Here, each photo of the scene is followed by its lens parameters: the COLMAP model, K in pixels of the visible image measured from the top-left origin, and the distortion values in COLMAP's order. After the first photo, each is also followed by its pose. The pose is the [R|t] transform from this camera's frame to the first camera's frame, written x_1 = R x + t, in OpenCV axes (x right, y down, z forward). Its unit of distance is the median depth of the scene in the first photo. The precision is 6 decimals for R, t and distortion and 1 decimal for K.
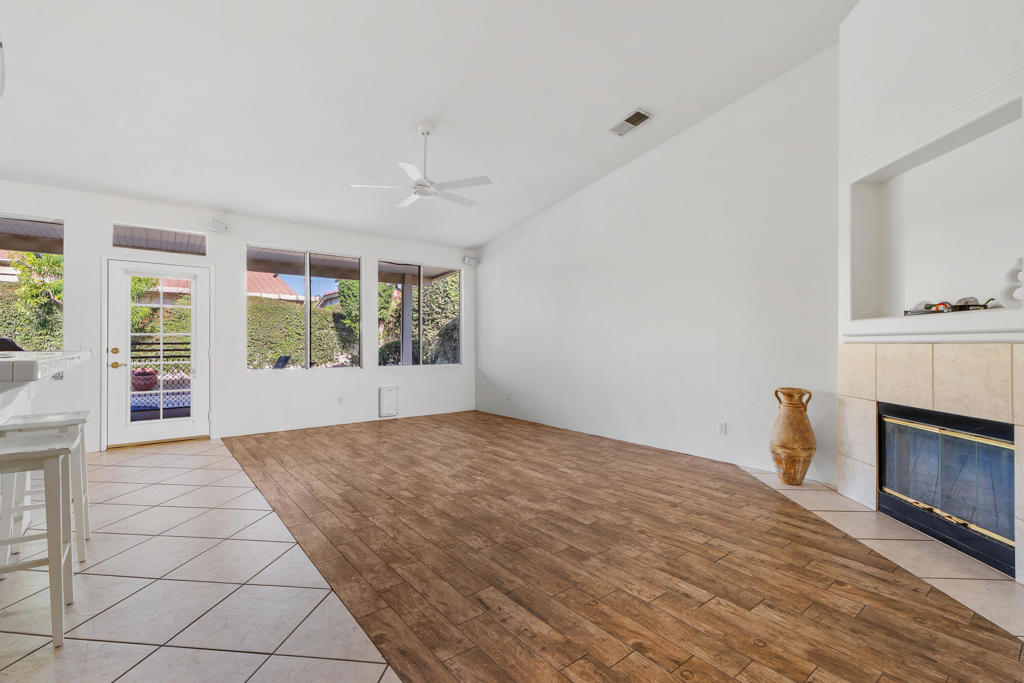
lens RADIAL K [[456.8, 0, 499.1], [0, 456.8, 319.4], [0, 0, 1]] dist [0.003927, -0.001719]
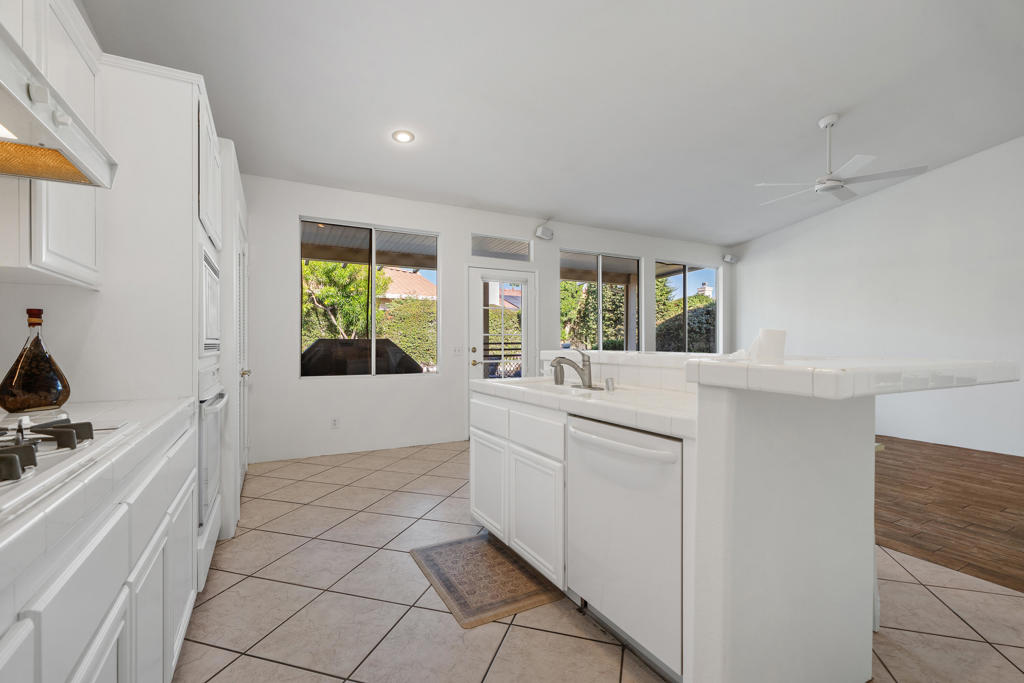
lens RADIAL K [[456.8, 0, 506.6], [0, 456.8, 311.2], [0, 0, 1]] dist [0.003927, -0.001719]
pose [[0.984688, -0.013917, -0.173772, -0.540597], [0.010690, 0.999753, -0.019493, -0.002151], [0.174000, 0.017337, 0.984593, -0.061004]]
